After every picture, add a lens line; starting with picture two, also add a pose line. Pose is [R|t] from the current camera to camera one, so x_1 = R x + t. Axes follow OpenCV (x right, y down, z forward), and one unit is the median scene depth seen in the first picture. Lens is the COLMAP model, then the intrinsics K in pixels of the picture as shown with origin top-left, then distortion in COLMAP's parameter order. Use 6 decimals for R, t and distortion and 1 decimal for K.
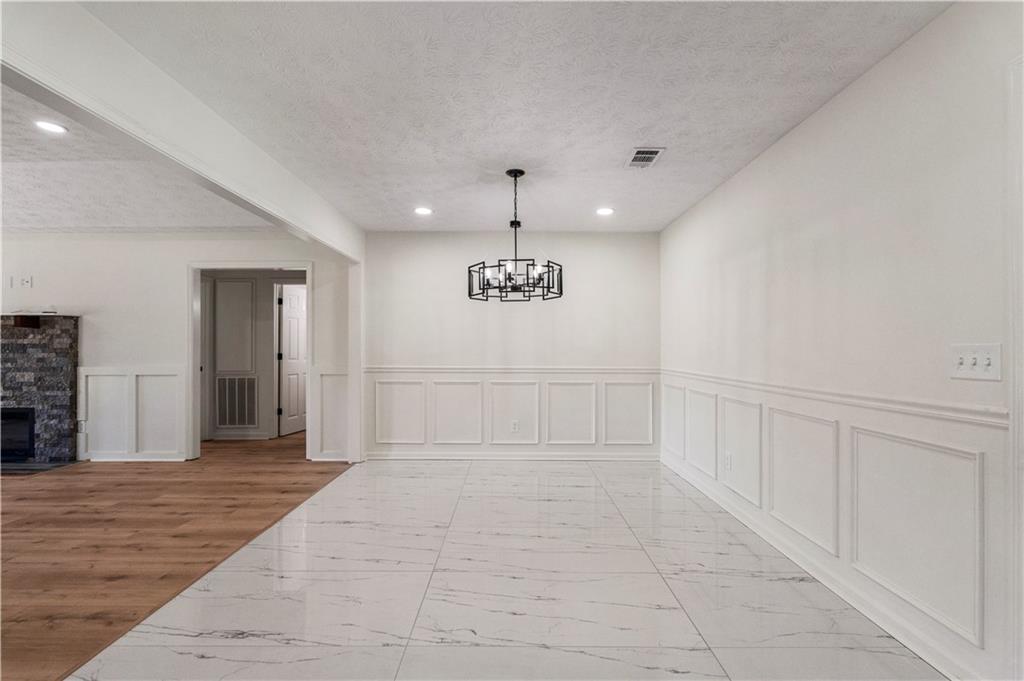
lens RADIAL K [[451.8, 0, 510.8], [0, 451.8, 345.5], [0, 0, 1]] dist [-0.002812, -0.000483]
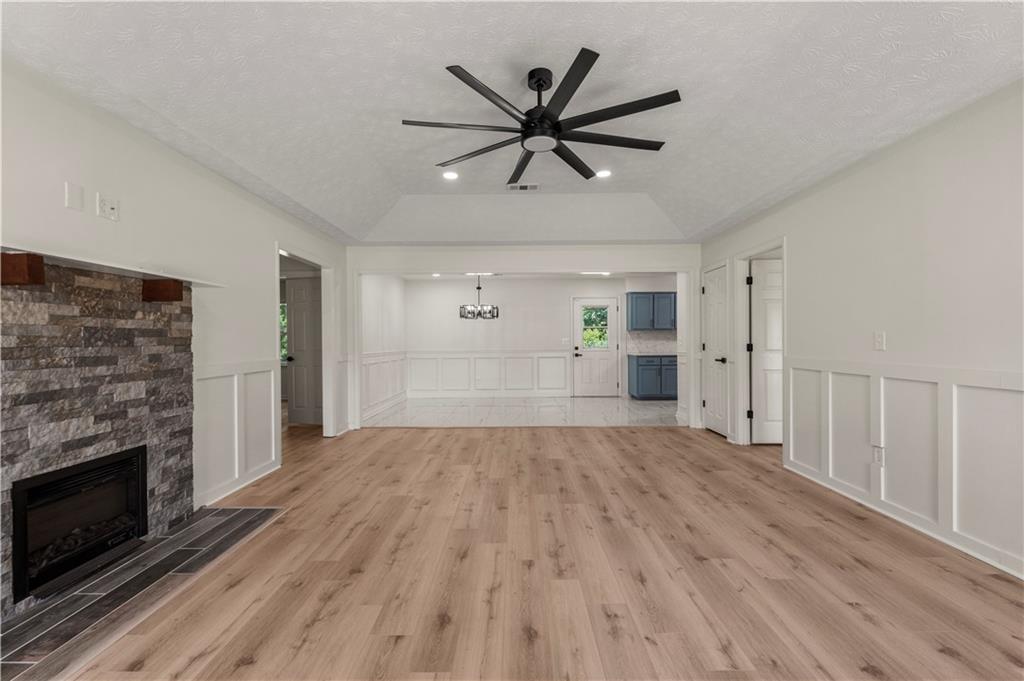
lens RADIAL K [[451.8, 0, 511.7], [0, 451.8, 341.3], [0, 0, 1]] dist [-0.002812, -0.000483]
pose [[0.003019, 0.001008, 0.999995, -1.611896], [0.002340, 0.999997, -0.001015, 0.012704], [-0.999993, 0.002343, 0.003017, 0.547647]]
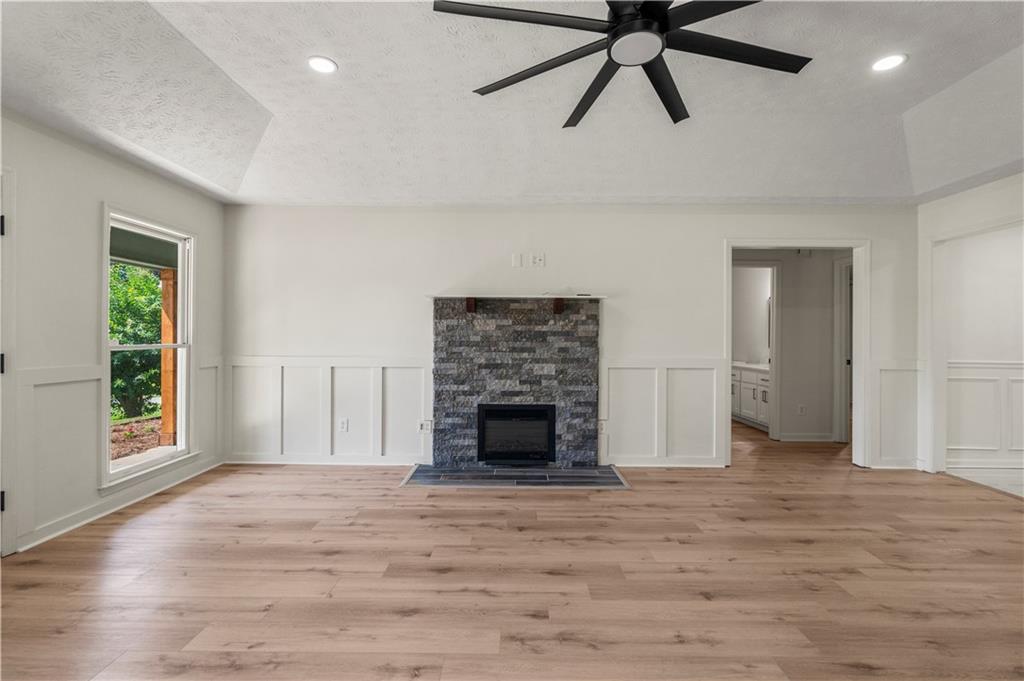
lens RADIAL K [[451.8, 0, 510.2], [0, 451.8, 337.4], [0, 0, 1]] dist [-0.002812, -0.000483]
pose [[0.999937, 0.009780, -0.005451, -1.141536], [-0.009763, 0.999947, 0.003125, 0.006397], [0.005481, -0.003071, 0.999980, 0.126476]]
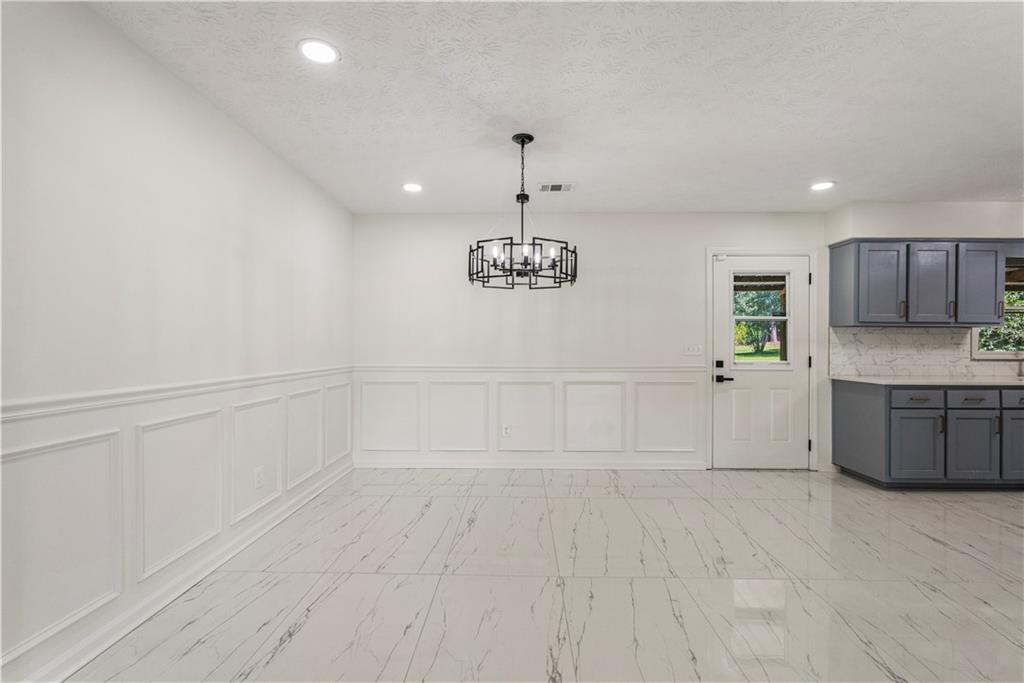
lens RADIAL K [[451.8, 0, 512.9], [0, 451.8, 340.8], [0, 0, 1]] dist [-0.002812, -0.000483]
pose [[0.013513, 0.008179, 0.999875, -0.567018], [-0.007343, 0.999940, -0.008081, 0.005850], [-0.999882, -0.007233, 0.013572, 0.672089]]
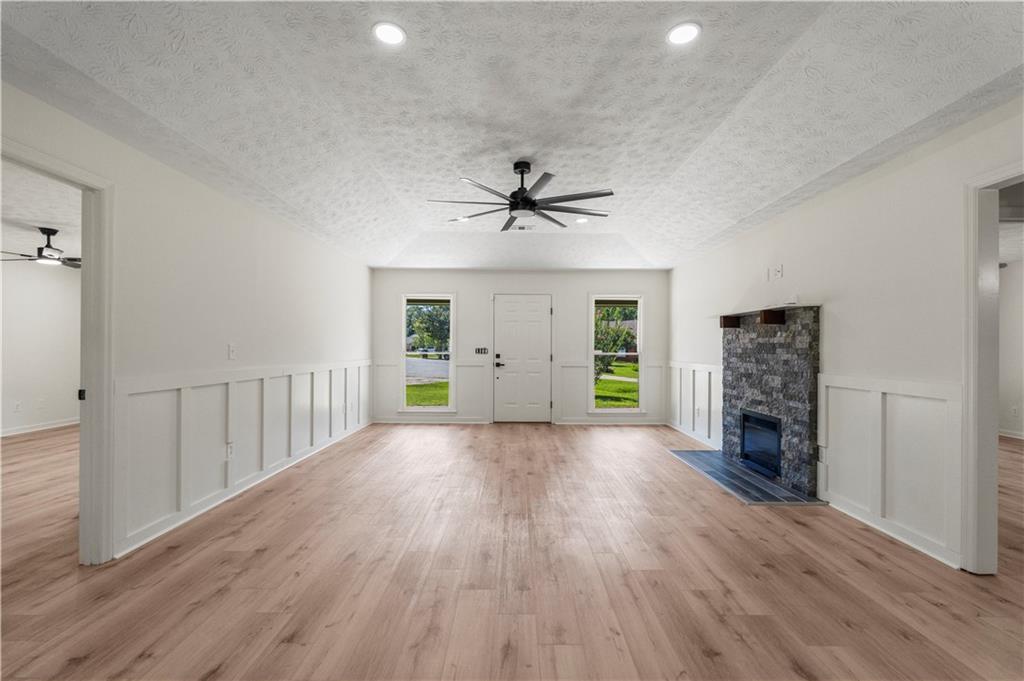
lens RADIAL K [[451.8, 0, 512.5], [0, 451.8, 344.4], [0, 0, 1]] dist [-0.002812, -0.000483]
pose [[0.004403, -0.002997, -0.999986, -0.213690], [-0.001894, 0.999994, -0.003006, 0.002319], [0.999989, 0.001908, 0.004398, 0.492095]]
